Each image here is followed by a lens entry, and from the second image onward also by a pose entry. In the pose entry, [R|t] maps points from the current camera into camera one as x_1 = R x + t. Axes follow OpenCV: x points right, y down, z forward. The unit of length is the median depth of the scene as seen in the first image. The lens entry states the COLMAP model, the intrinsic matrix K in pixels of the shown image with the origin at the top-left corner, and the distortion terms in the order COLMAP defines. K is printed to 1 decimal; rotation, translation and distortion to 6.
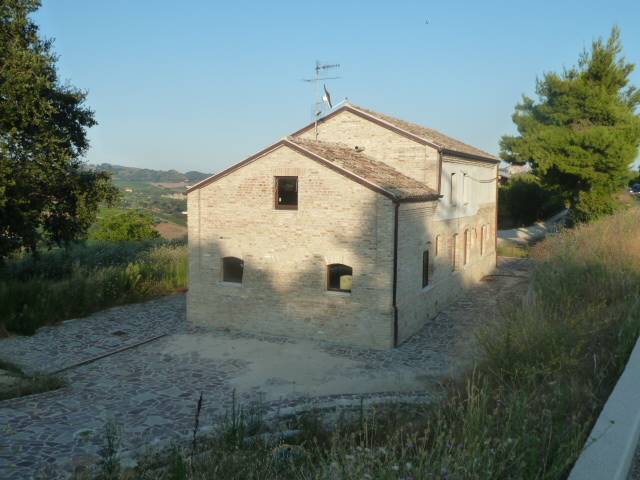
lens RADIAL K [[610.3, 0, 320.0], [0, 610.3, 236.3], [0, 0, 1]] dist [-0.015133, 0.000000]
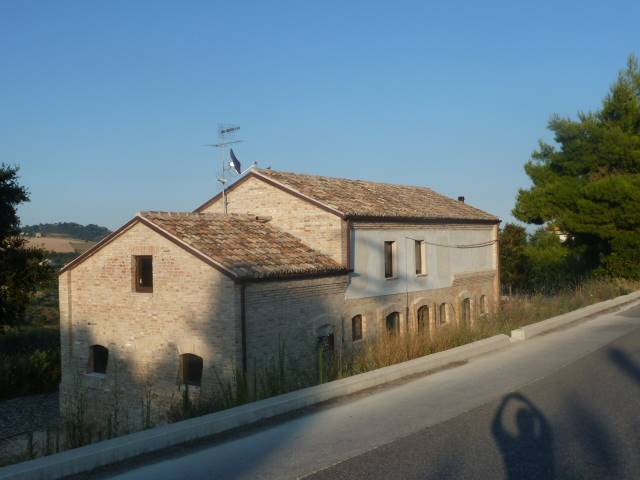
lens RADIAL K [[686.6, 0, 320.5], [0, 686.6, 243.3], [0, 0, 1]] dist [0.000589, 0.000000]
pose [[0.985856, -0.031718, -0.164566, 0.315729], [0.017288, 0.995936, -0.088385, -0.018600], [0.166700, 0.084290, 0.982398, 0.035803]]
